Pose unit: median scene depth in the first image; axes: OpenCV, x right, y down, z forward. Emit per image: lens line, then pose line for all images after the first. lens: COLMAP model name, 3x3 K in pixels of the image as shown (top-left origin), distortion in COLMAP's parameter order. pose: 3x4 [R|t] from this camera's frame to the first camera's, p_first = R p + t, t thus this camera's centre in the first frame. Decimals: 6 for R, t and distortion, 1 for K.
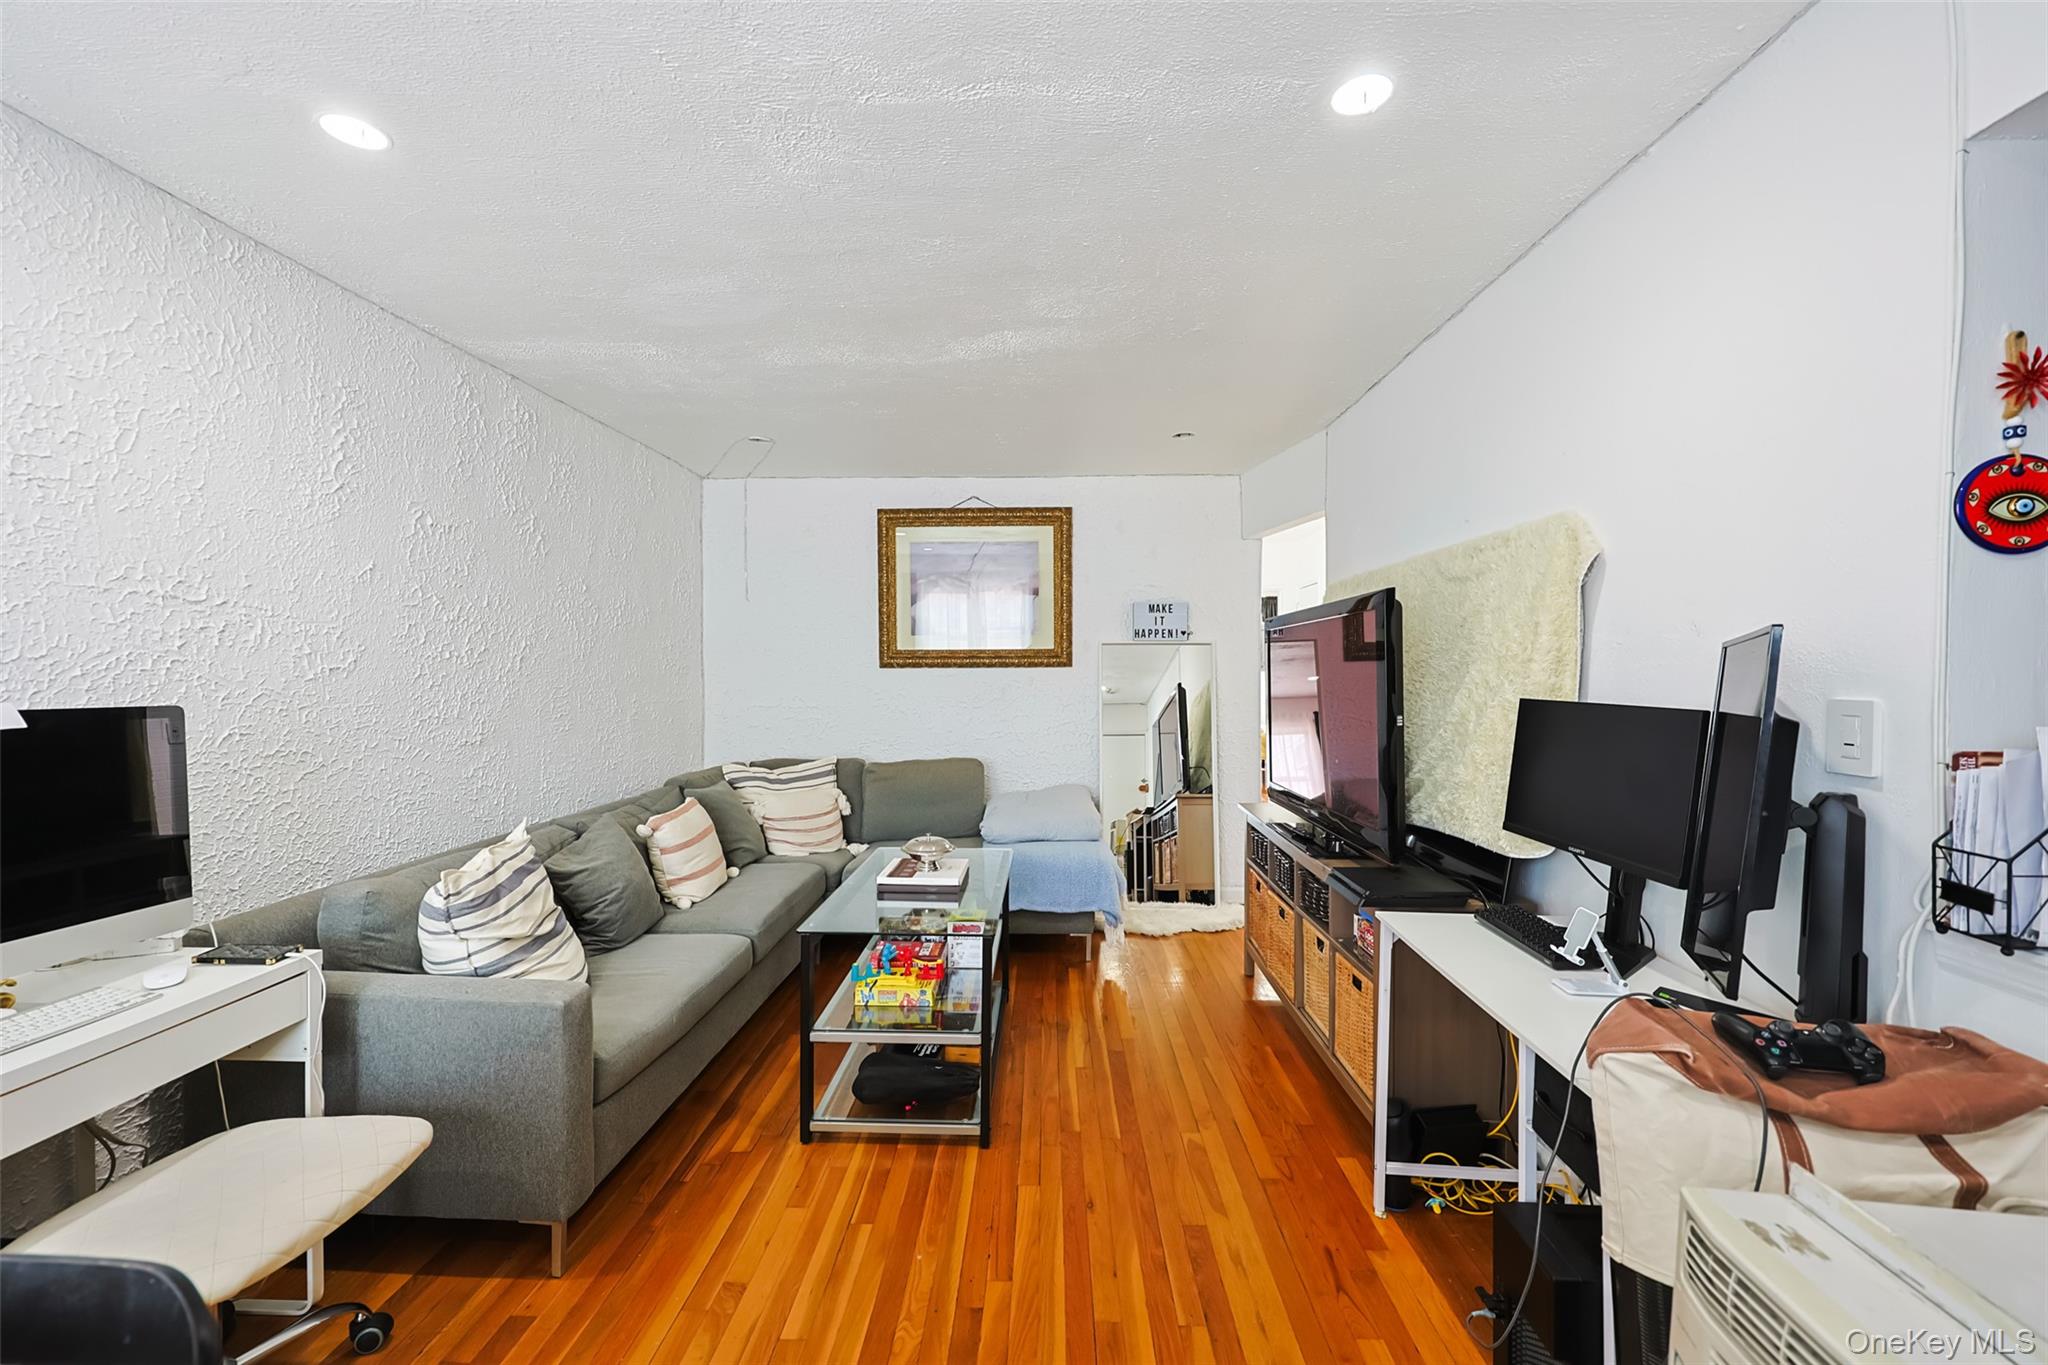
lens RADIAL K [[813.5, 0, 1015.4], [0, 813.5, 683.8], [0, 0, 1]] dist [0.000792, 0.000172]
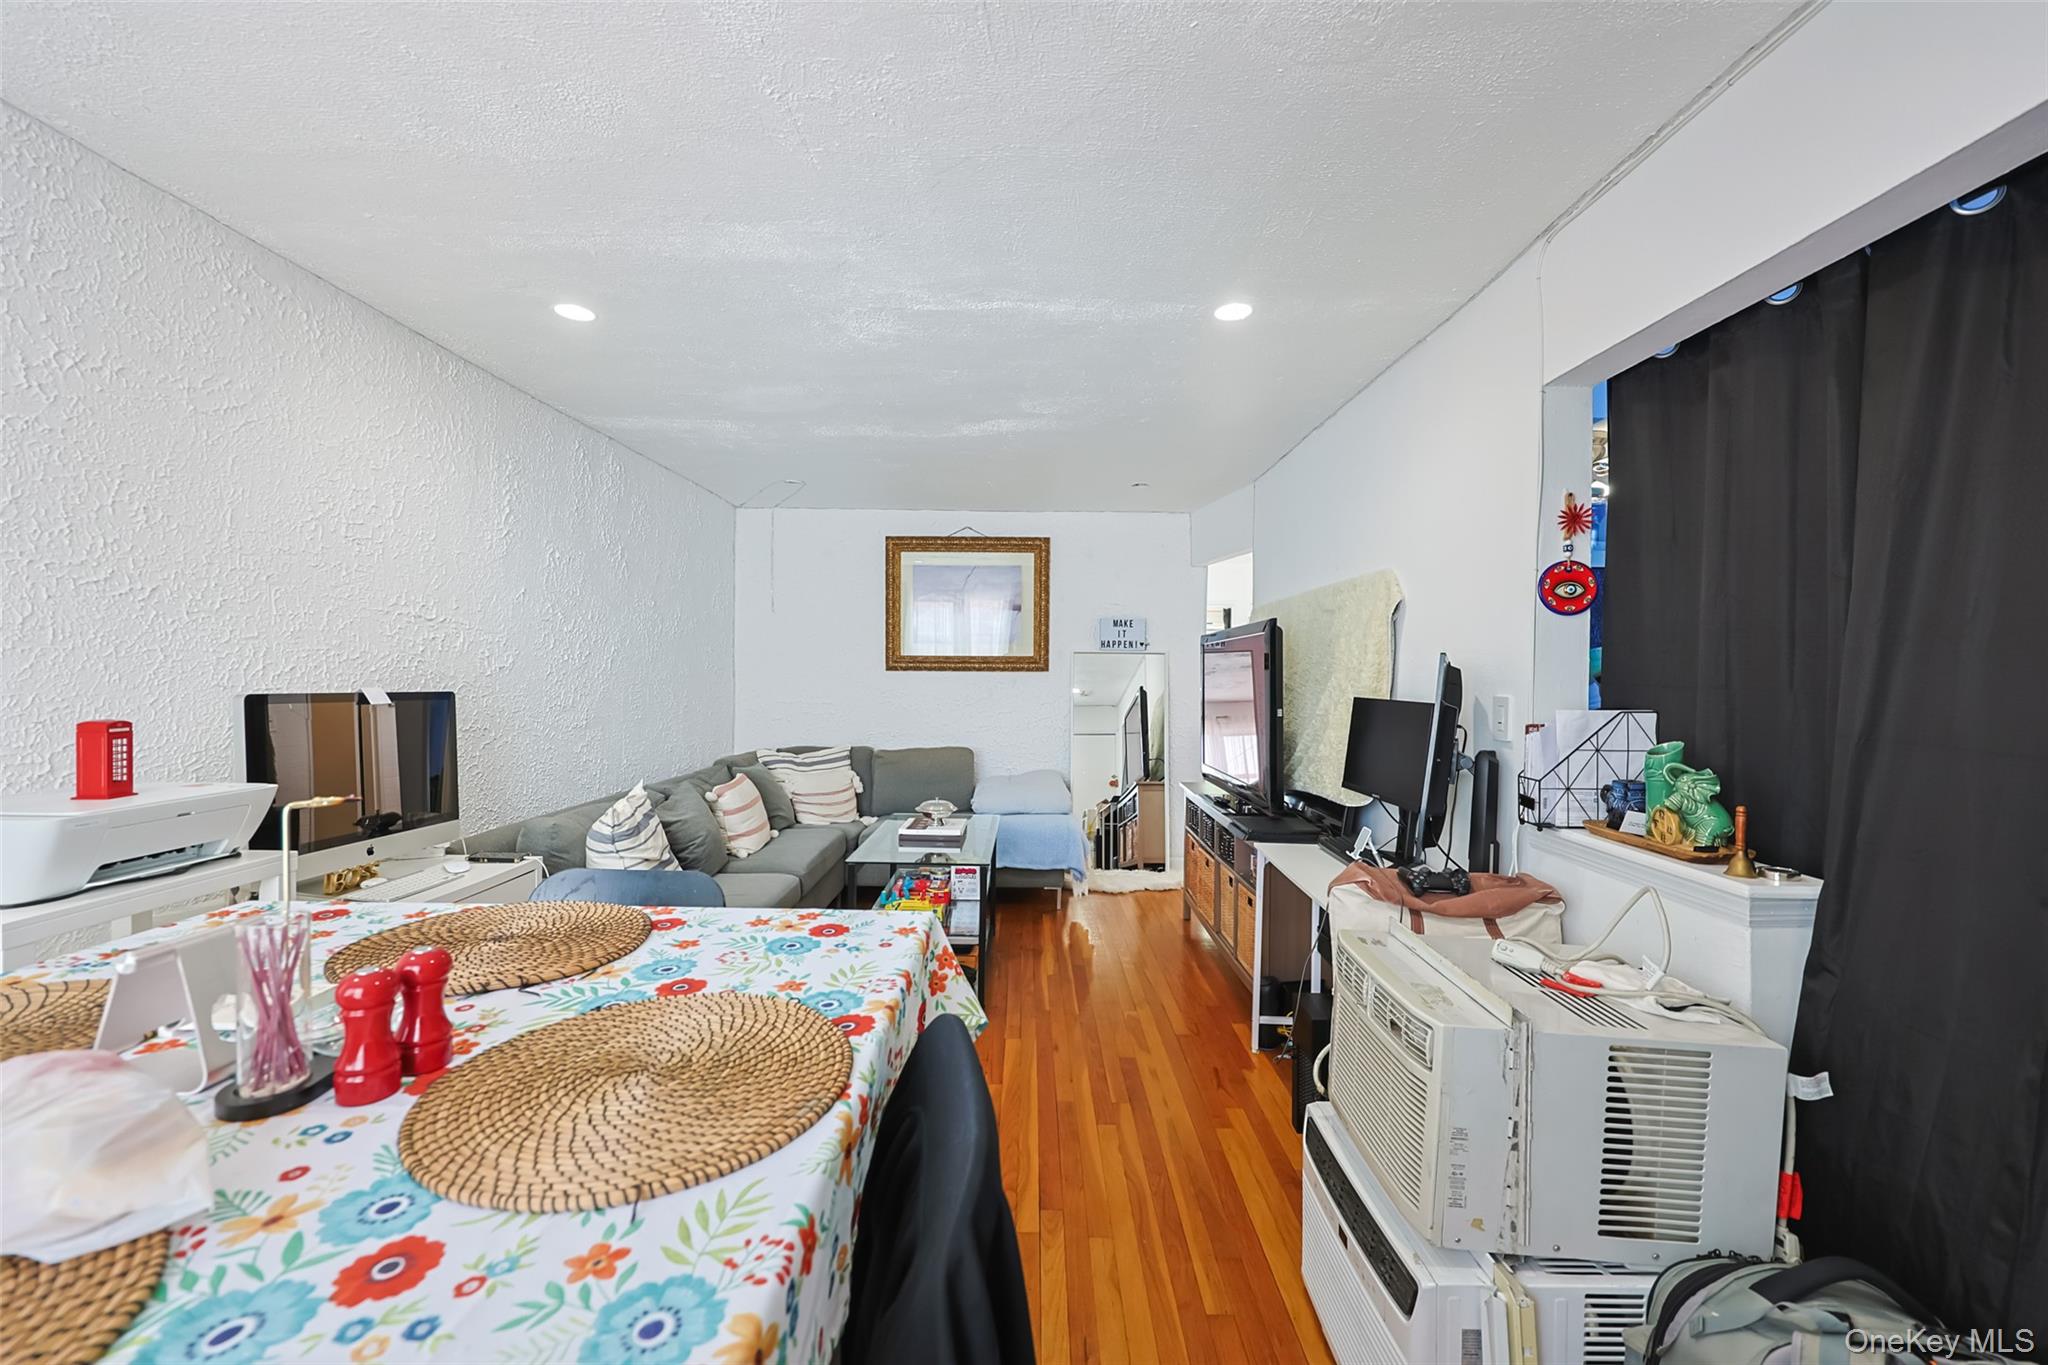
lens RADIAL K [[813.5, 0, 1015.4], [0, 813.5, 683.8], [0, 0, 1]] dist [0.000792, 0.000172]
pose [[0.999576, 0.010435, 0.027194, -0.017850], [-0.010319, 0.999937, -0.004382, 0.004827], [-0.027238, 0.004100, 0.999621, -0.309244]]
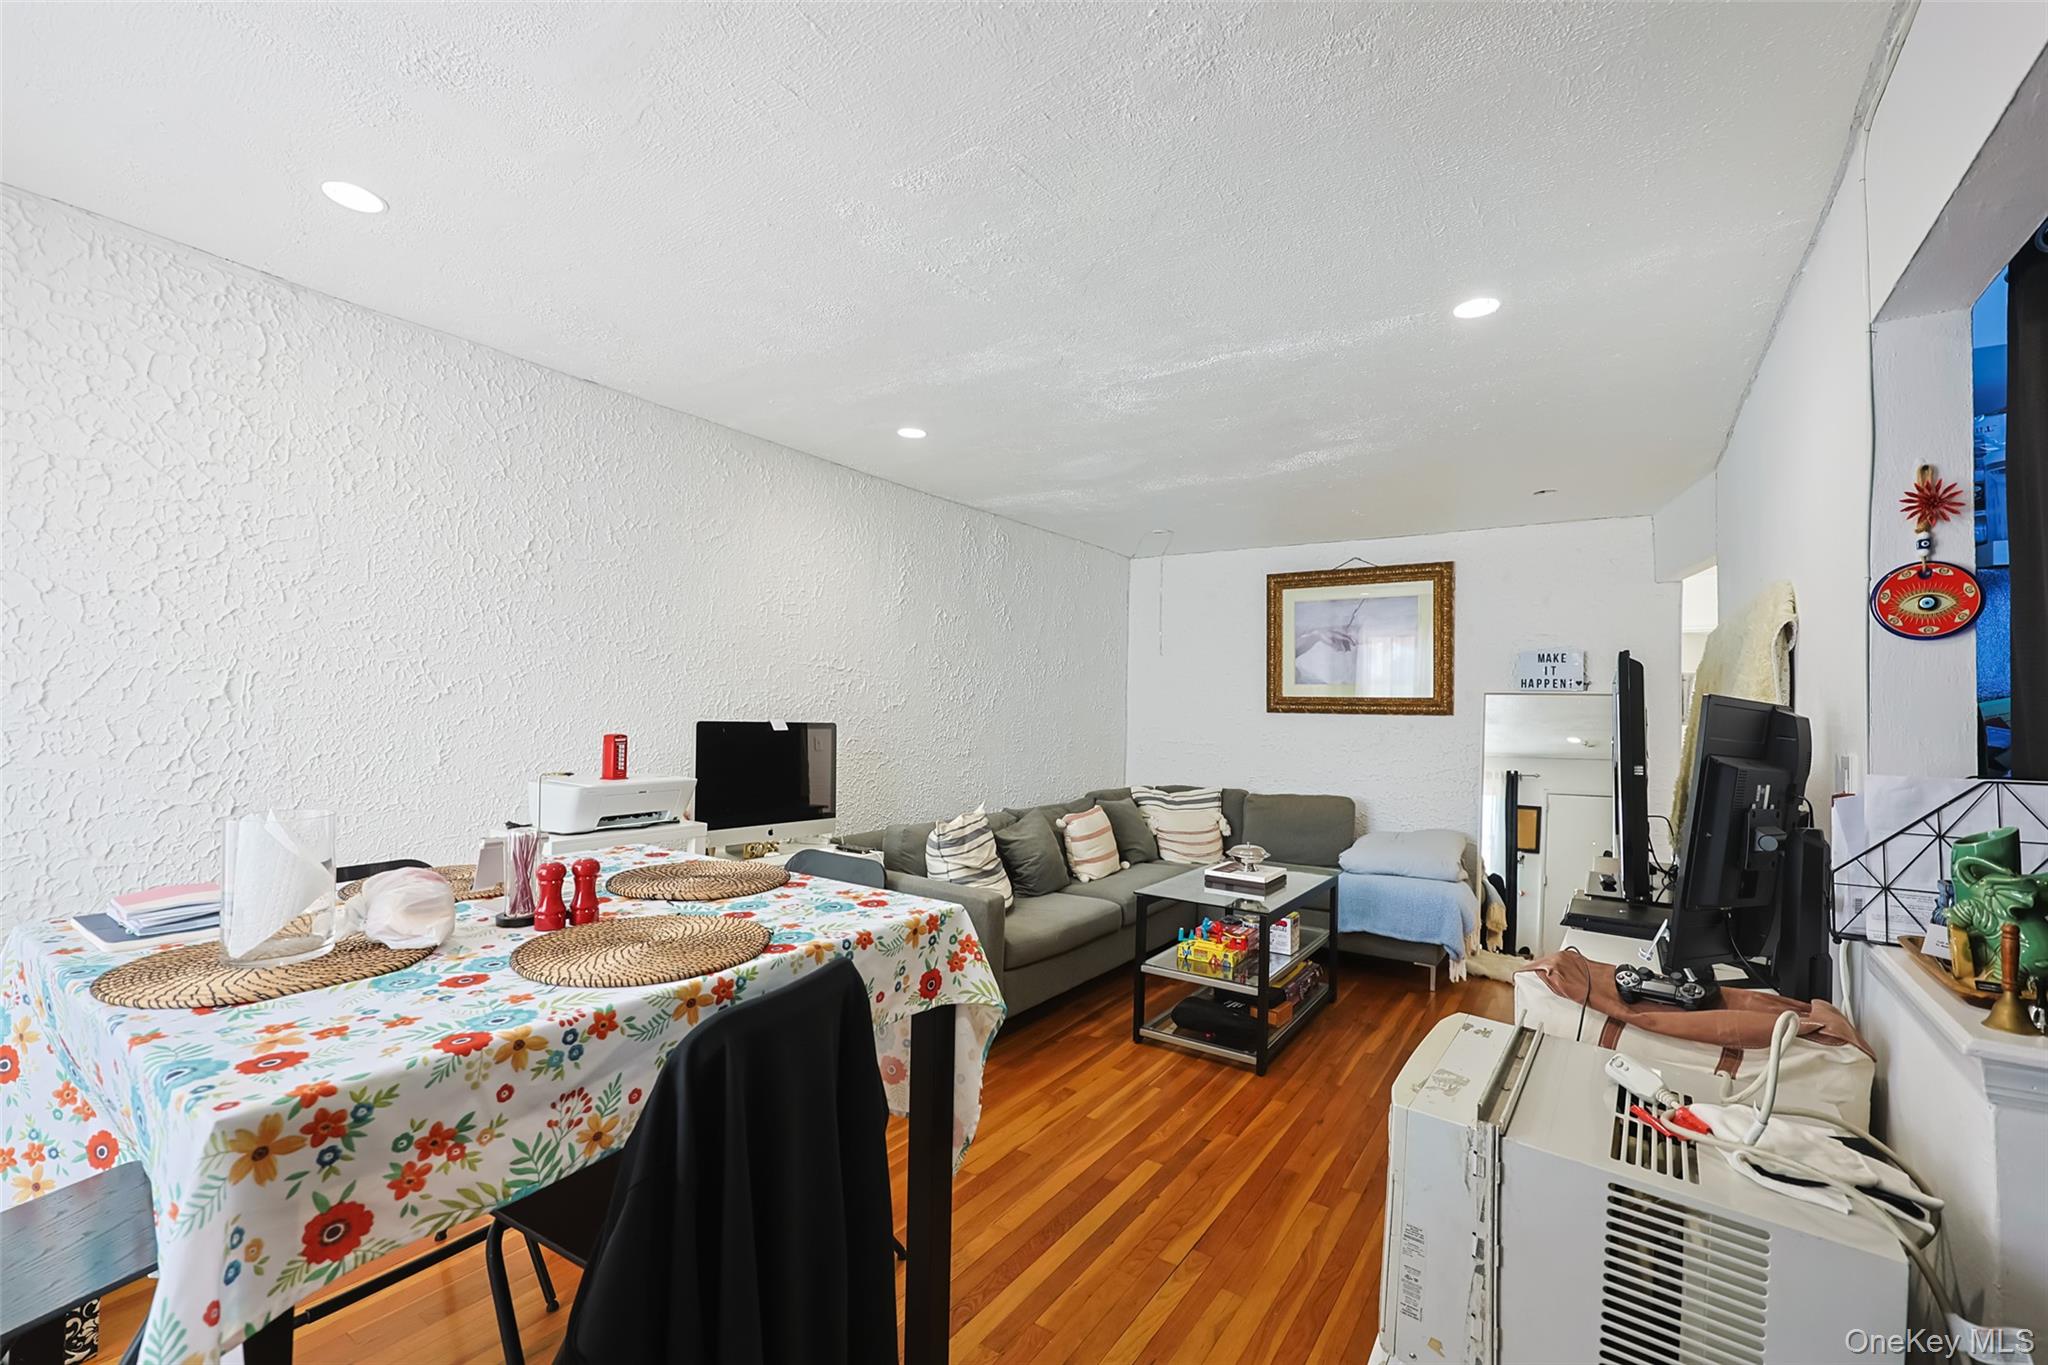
lens RADIAL K [[858.0, 0, 1024.0], [0, 858.0, 682.5], [0, 0, 1]] dist [-0.001421, 0.000074]
pose [[0.848924, 0.003567, -0.528504, 0.300053], [-0.031059, 0.998586, -0.043151, 0.001974], [0.527602, 0.053047, 0.847834, -0.339593]]
